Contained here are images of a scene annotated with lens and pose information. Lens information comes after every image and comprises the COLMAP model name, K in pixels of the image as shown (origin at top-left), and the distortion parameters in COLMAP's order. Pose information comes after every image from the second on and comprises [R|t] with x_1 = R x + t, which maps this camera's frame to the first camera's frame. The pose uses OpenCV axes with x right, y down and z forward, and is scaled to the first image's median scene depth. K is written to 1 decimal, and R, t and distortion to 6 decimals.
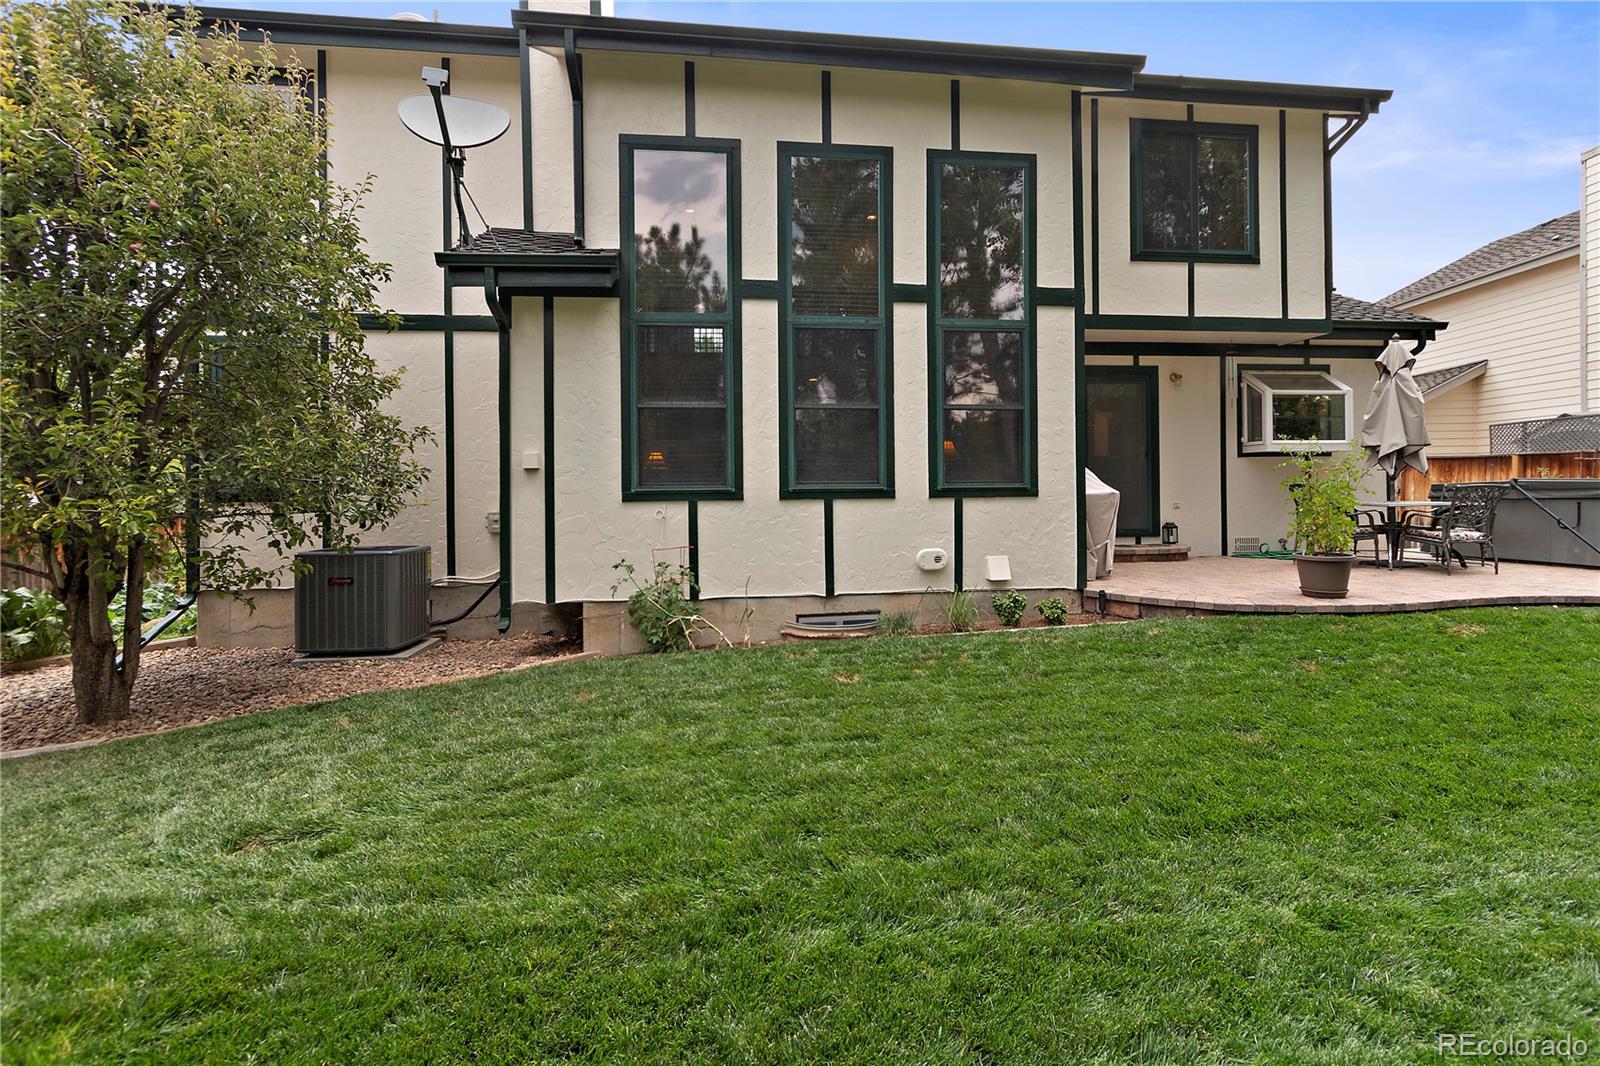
lens RADIAL K [[744.1, 0, 806.6], [0, 744.1, 505.5], [0, 0, 1]] dist [0.007520, -0.002772]
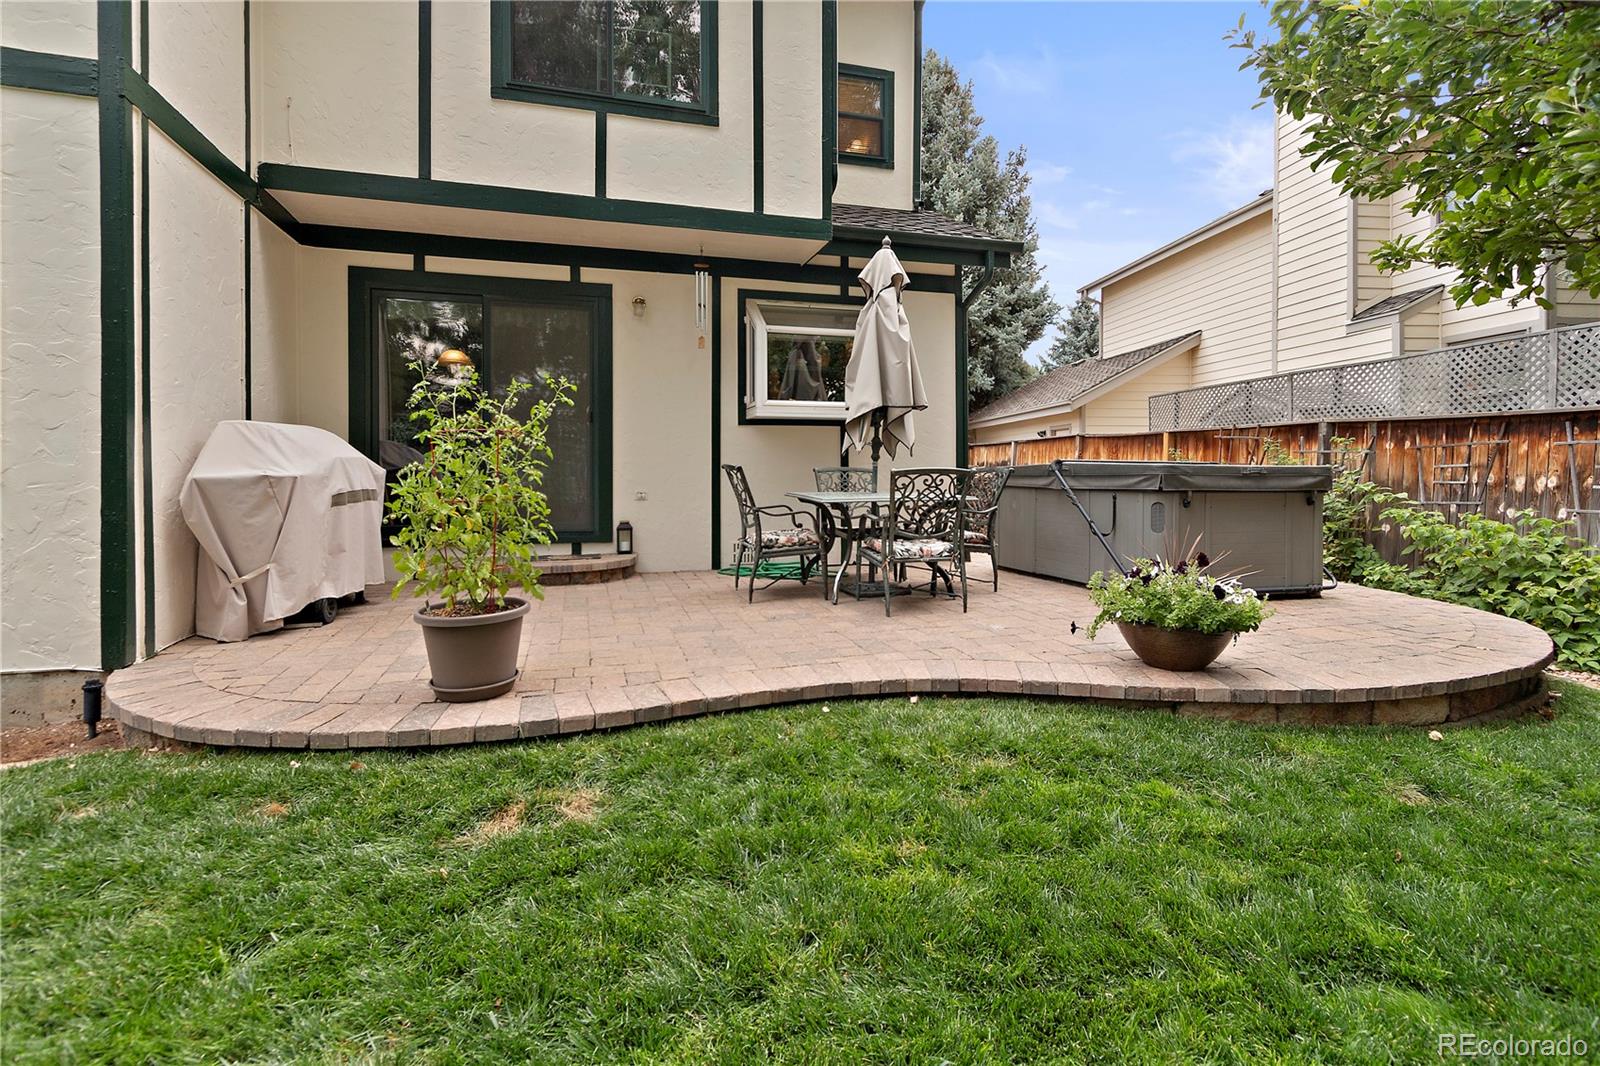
lens RADIAL K [[744.1, 0, 813.9], [0, 744.1, 495.4], [0, 0, 1]] dist [0.007520, -0.002772]
pose [[0.988188, 0.003199, 0.153213, 0.598010], [-0.005587, 0.999869, 0.015163, -0.012015], [-0.153145, -0.015840, 0.988077, 0.345307]]
